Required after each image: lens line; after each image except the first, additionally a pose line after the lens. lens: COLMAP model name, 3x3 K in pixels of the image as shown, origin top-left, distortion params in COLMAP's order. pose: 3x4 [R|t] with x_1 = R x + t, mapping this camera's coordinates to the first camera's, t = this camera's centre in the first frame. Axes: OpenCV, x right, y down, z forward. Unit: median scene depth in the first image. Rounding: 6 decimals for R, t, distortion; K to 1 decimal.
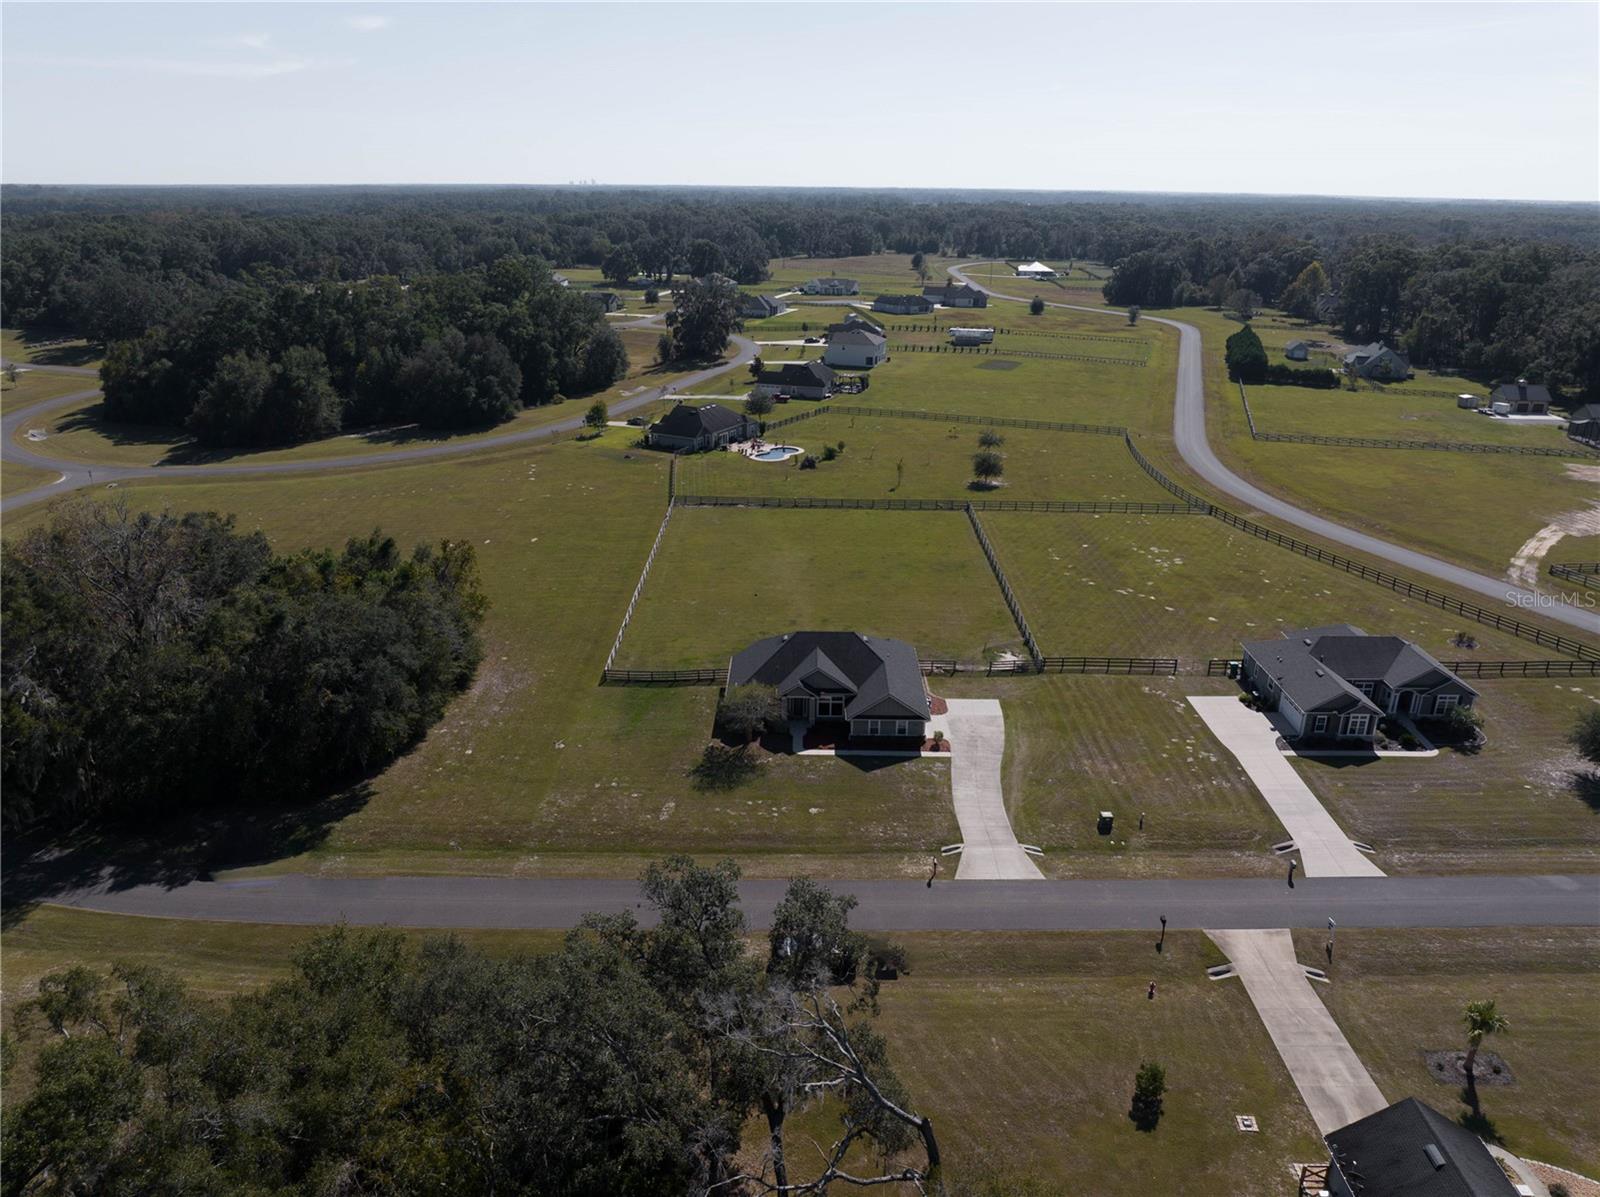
lens RADIAL K [[1120.8, 0, 800.0], [0, 1120.8, 598.5], [0, 0, 1]] dist [0.000461, -0.074301]
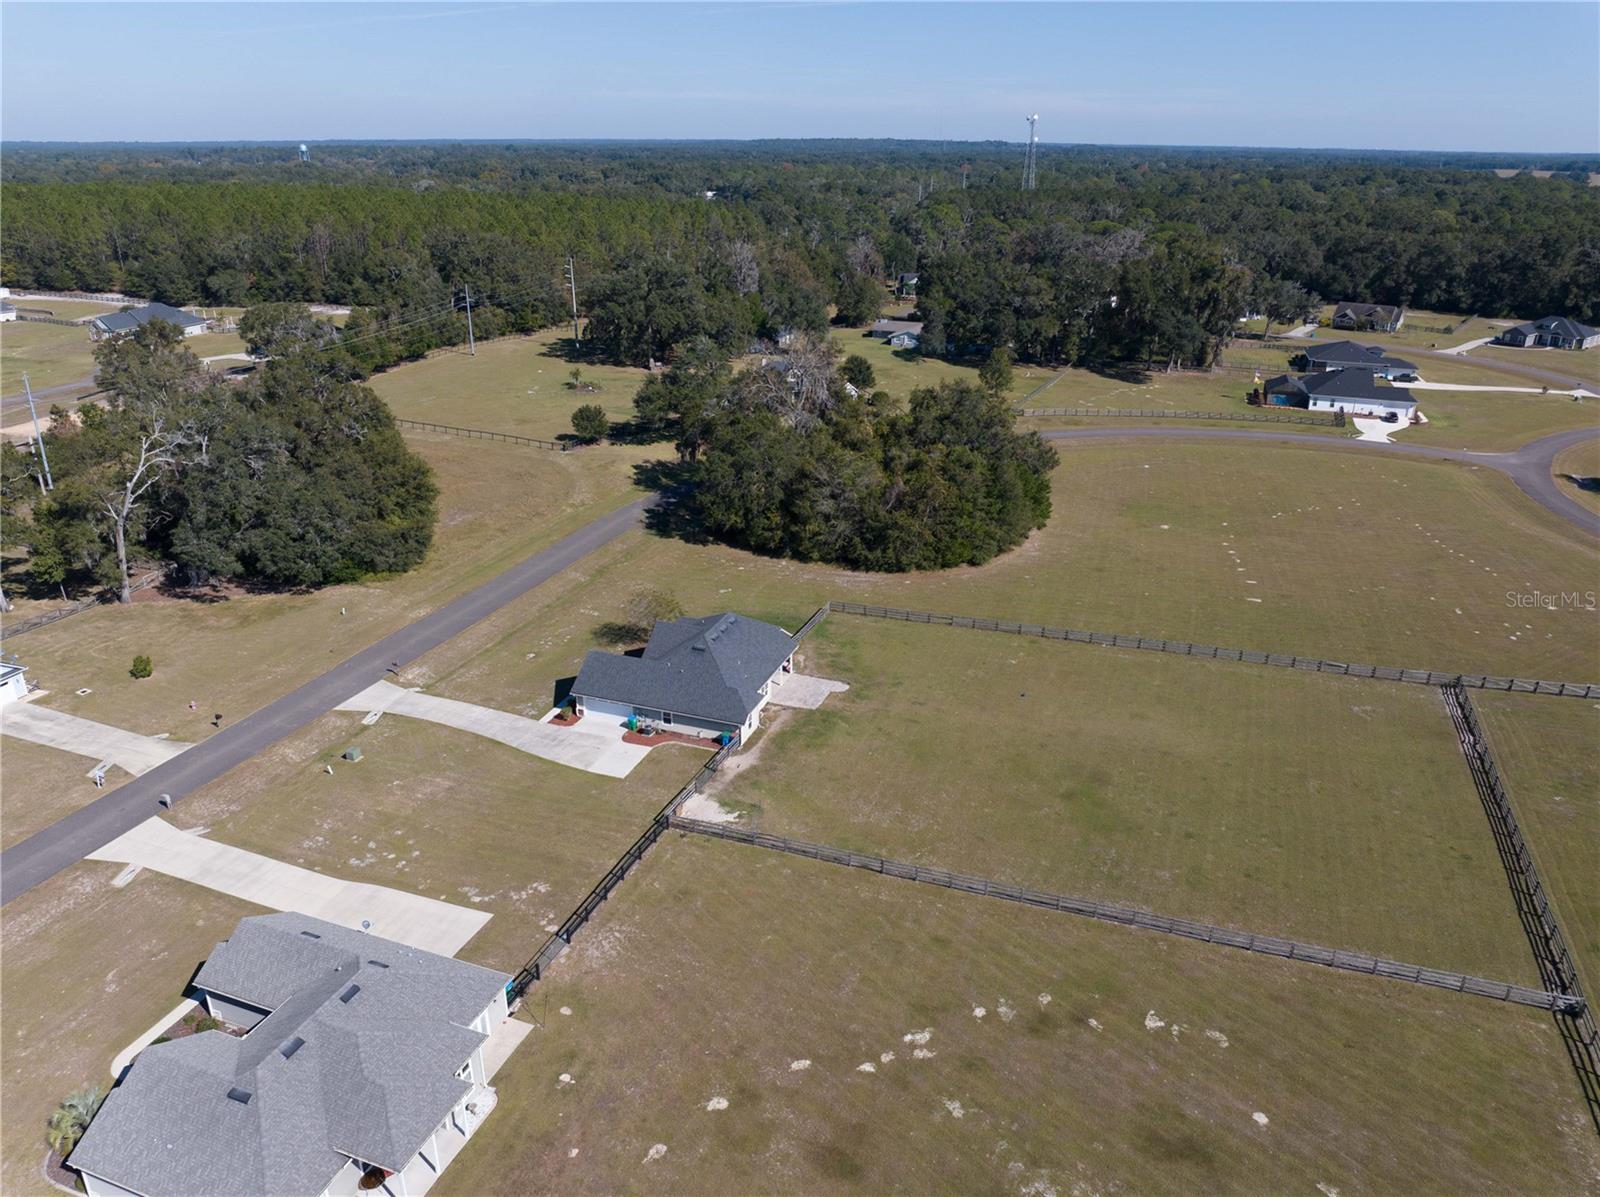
lens RADIAL K [[1133.3, 0, 799.0], [0, 1133.3, 556.8], [0, 0, 1]] dist [-0.027704, -0.000178]
pose [[-0.338601, 0.312785, -0.887420, 0.544505], [-0.336473, 0.840518, 0.424636, -0.292970], [0.878712, 0.442375, -0.179356, 0.796062]]
